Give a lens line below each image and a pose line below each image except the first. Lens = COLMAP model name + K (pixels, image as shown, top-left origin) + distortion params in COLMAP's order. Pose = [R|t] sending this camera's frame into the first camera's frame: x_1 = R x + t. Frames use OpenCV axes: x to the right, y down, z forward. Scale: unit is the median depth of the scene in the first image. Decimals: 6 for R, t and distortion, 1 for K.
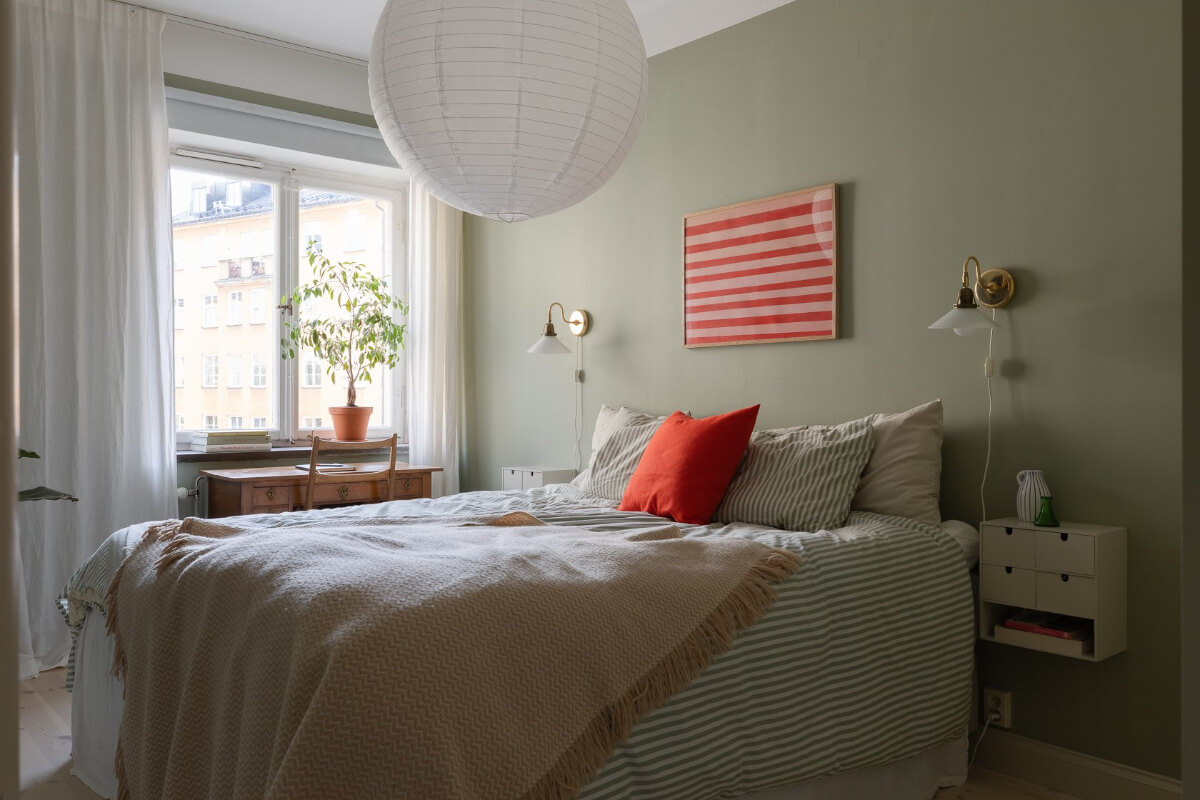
lens RADIAL K [[966.7, 0, 597.1], [0, 966.7, 404.4], [0, 0, 1]] dist [0.002355, 0.004387]
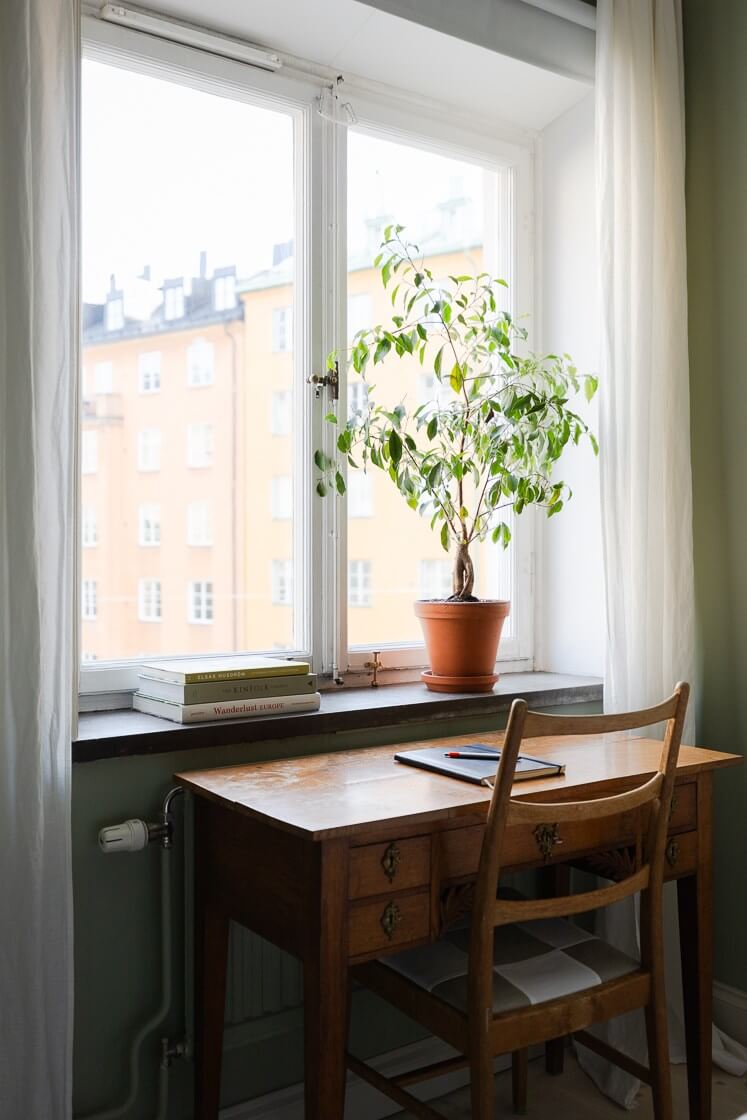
lens RADIAL K [[1081.7, 0, 373.5], [0, 1081.7, 552.5], [0, 0, 1]] dist [-0.008183, 0.015124]
pose [[0.997443, -0.004528, -0.071329, -0.265223], [0.003888, 0.999951, -0.009108, -0.016051], [0.071367, 0.008807, 0.997411, 0.501888]]
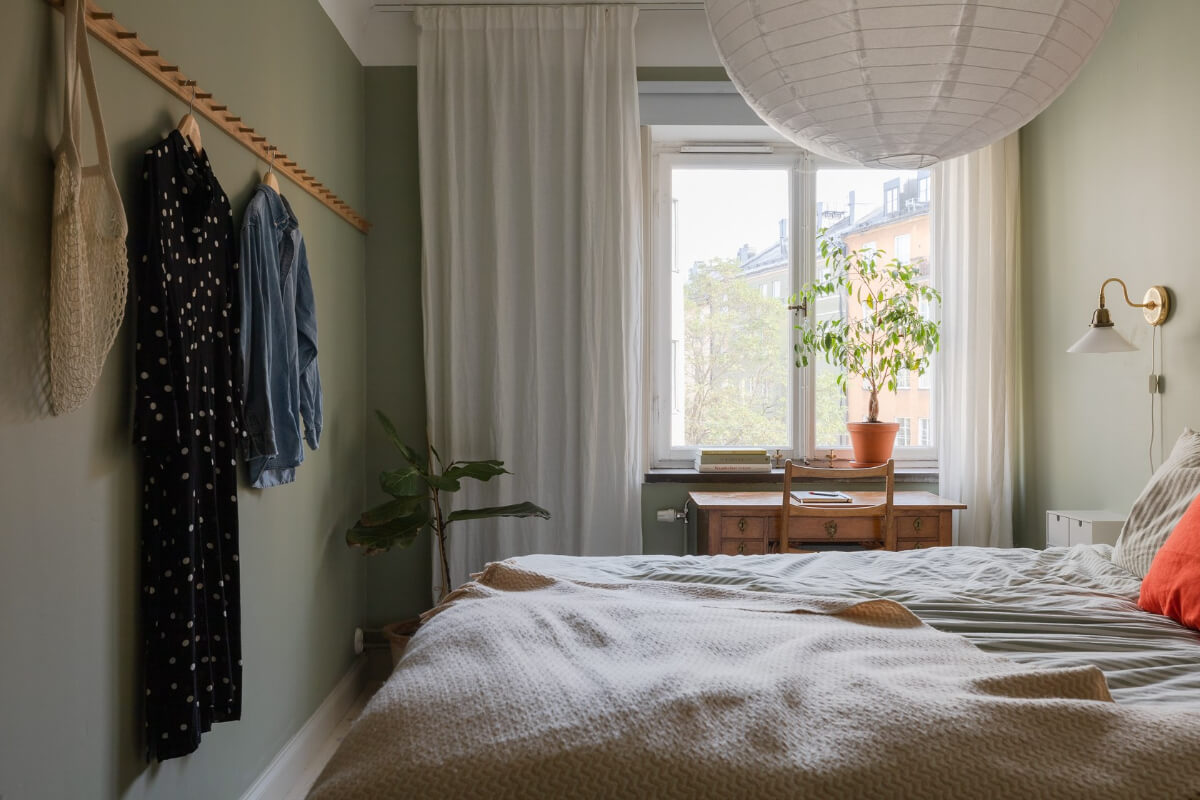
lens RADIAL K [[1005.7, 0, 595.7], [0, 1005.7, 393.3], [0, 0, 1]] dist [-0.001134, 0.004308]
pose [[0.772174, -0.005247, -0.635390, 0.113312], [-0.002357, 0.999935, -0.011122, -0.012779], [0.635407, 0.010086, 0.772111, 0.184314]]
